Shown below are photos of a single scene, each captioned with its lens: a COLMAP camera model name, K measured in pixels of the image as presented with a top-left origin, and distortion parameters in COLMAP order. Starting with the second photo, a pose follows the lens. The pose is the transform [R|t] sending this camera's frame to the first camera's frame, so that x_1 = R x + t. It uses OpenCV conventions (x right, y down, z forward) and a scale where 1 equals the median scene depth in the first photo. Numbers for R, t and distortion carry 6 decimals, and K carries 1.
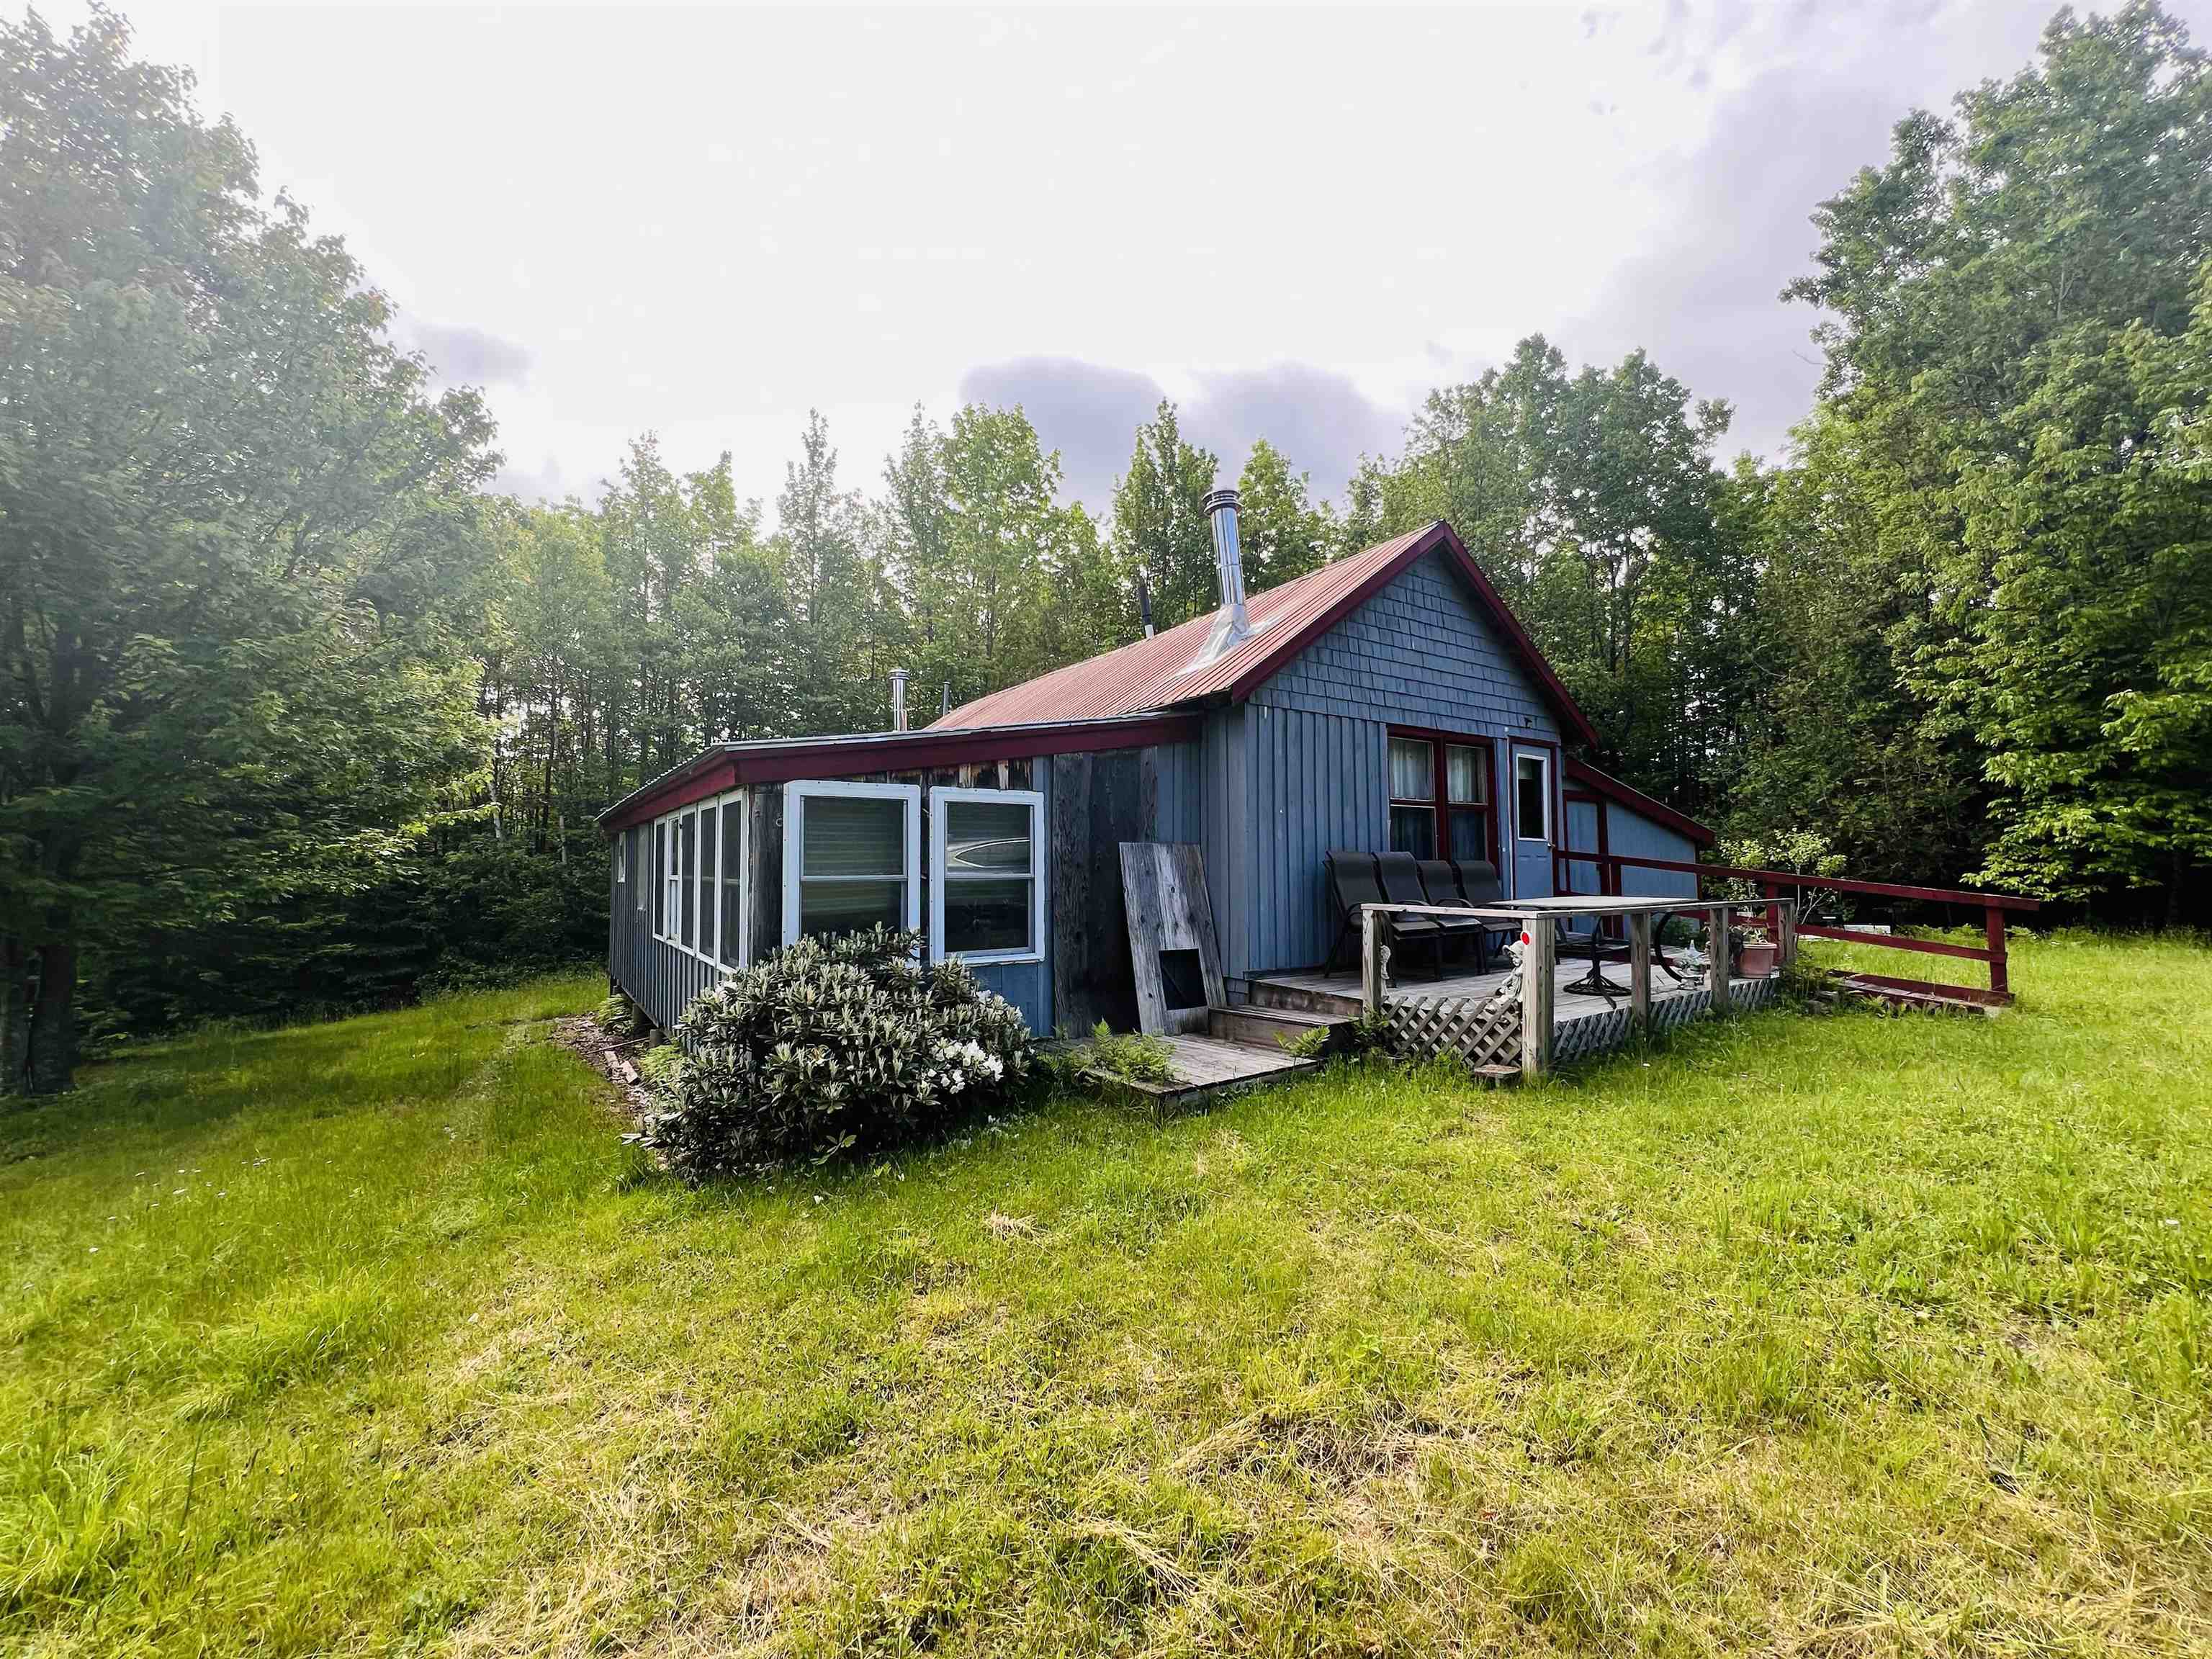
lens RADIAL K [[888.9, 0, 1106.0], [0, 888.9, 829.5], [0, 0, 1]] dist [-0.007454, 0.000603]
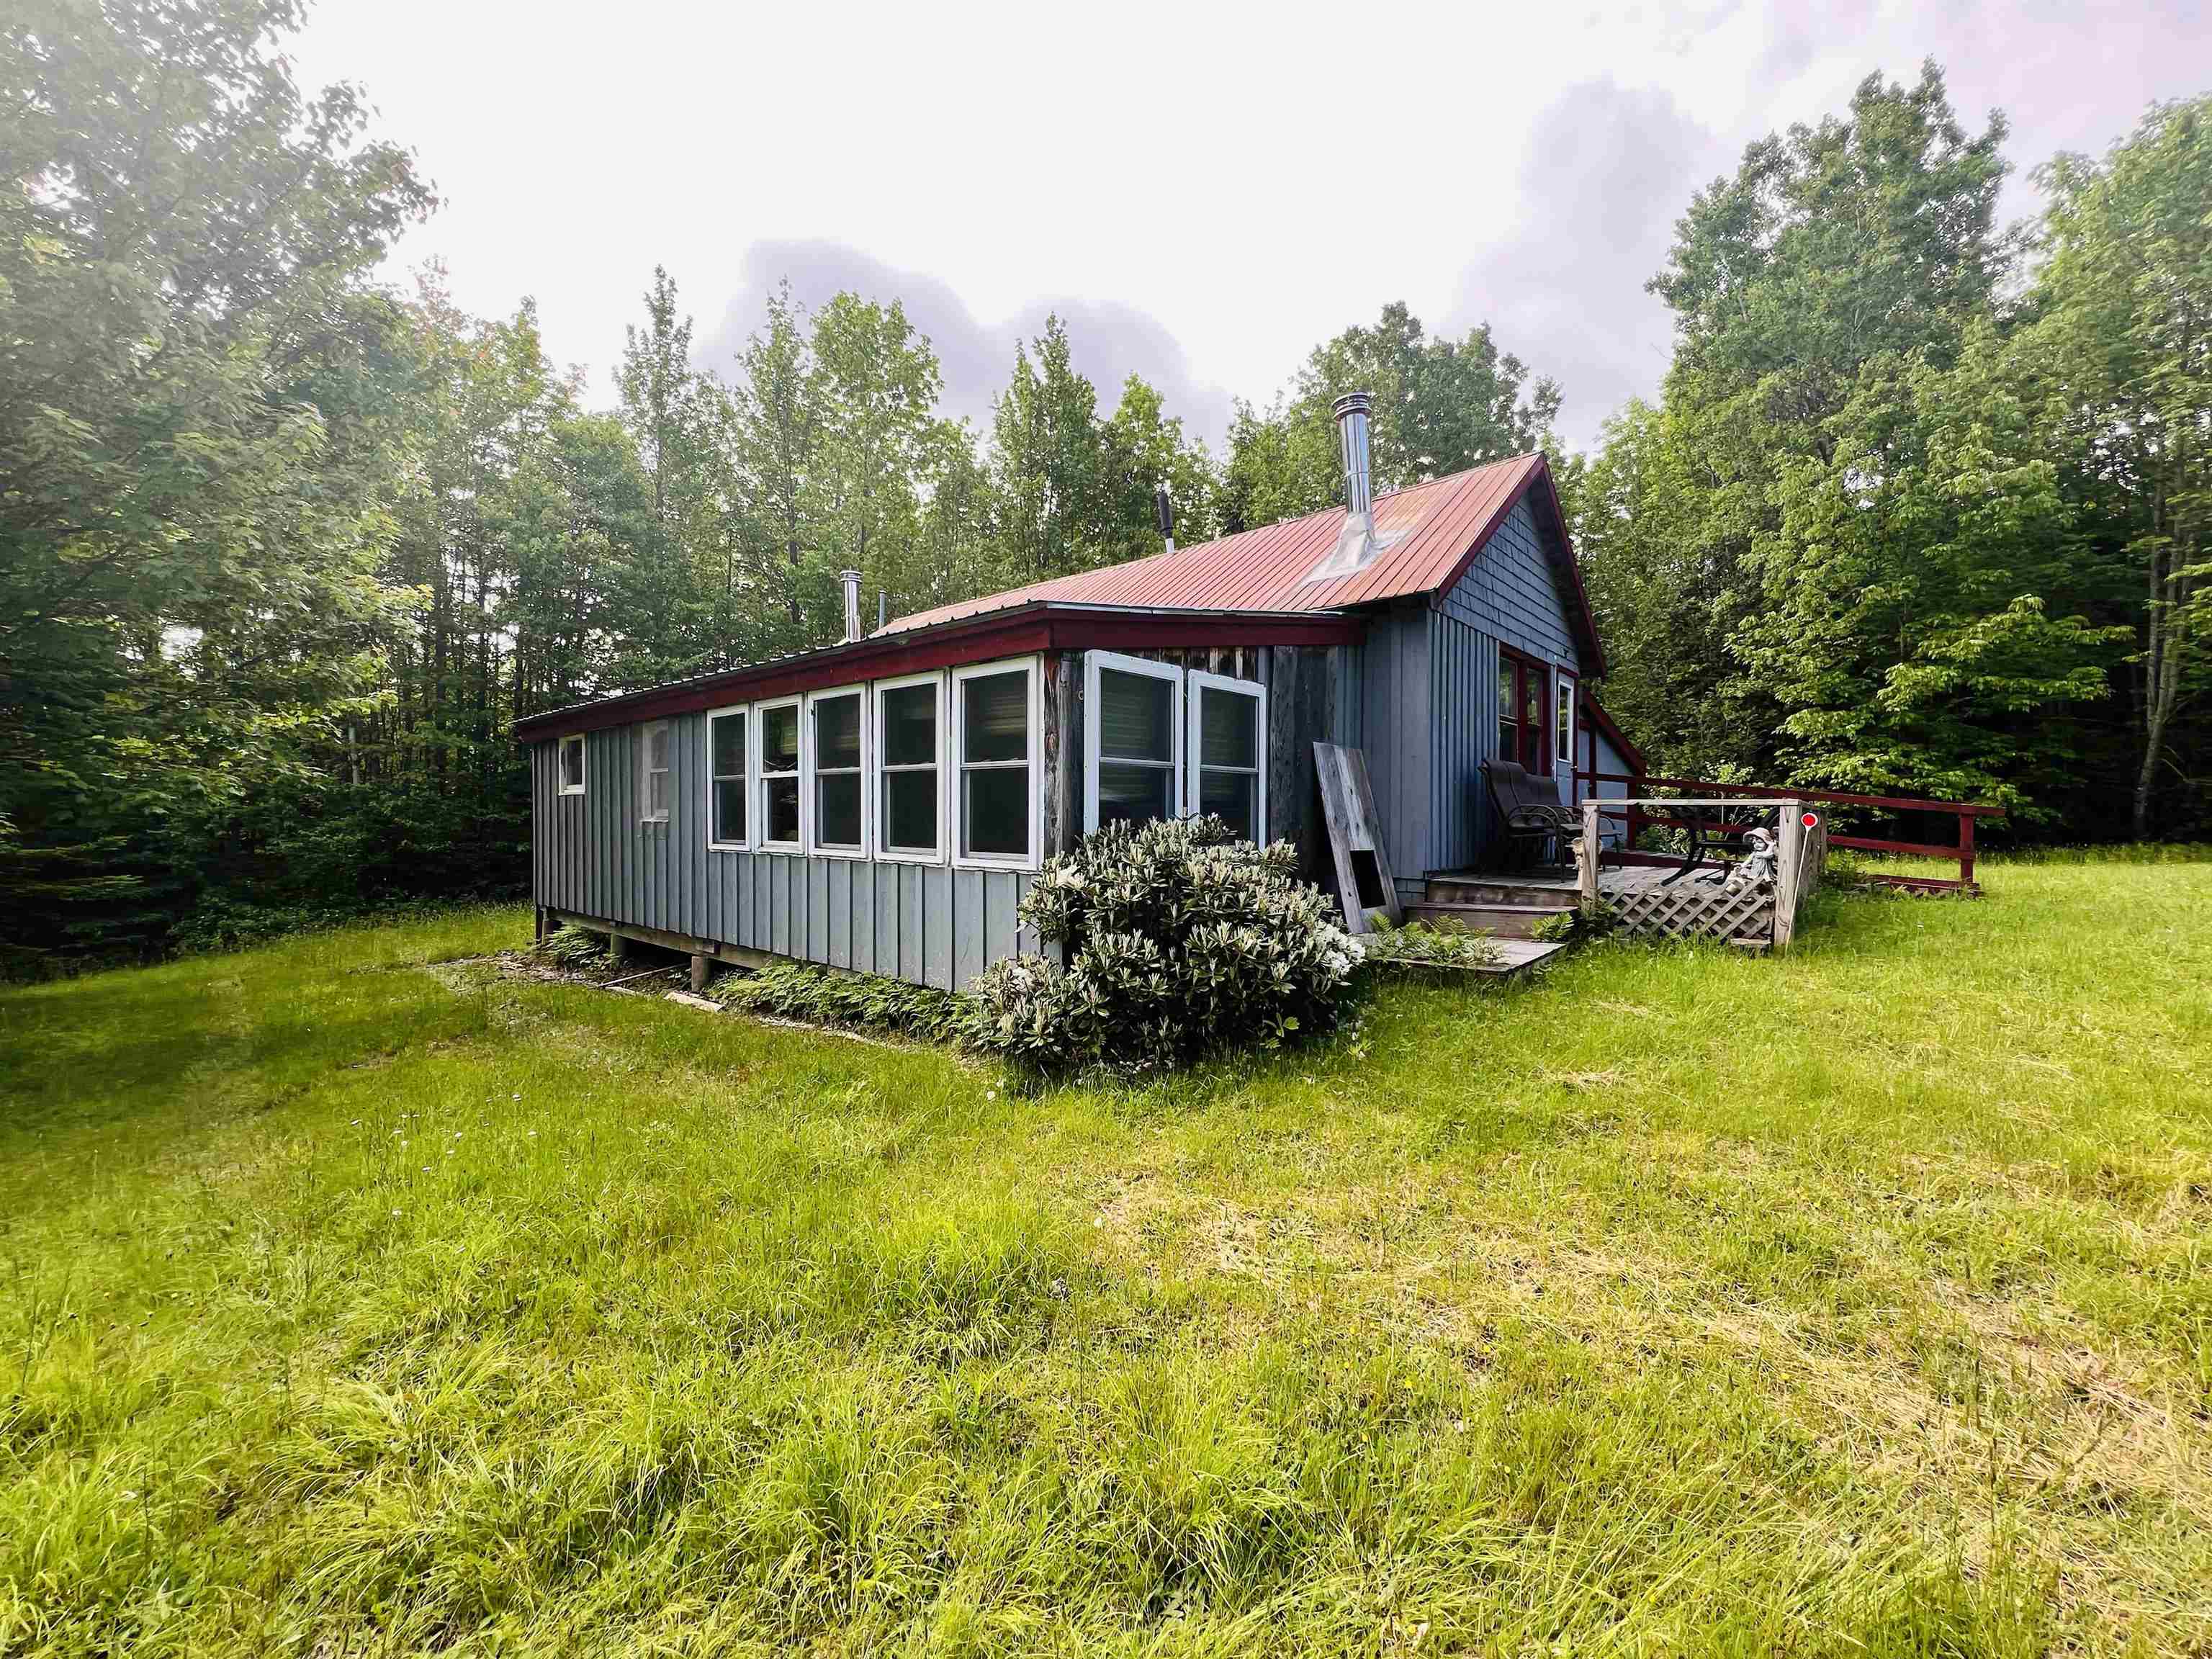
lens RADIAL K [[889.6, 0, 1106.0], [0, 889.6, 829.5], [0, 0, 1]] dist [0.000262, -0.000193]
pose [[0.970135, 0.004857, 0.242519, -0.202444], [-0.019009, 0.998247, 0.056050, 0.027558], [-0.241821, -0.058986, 0.968526, 0.042211]]
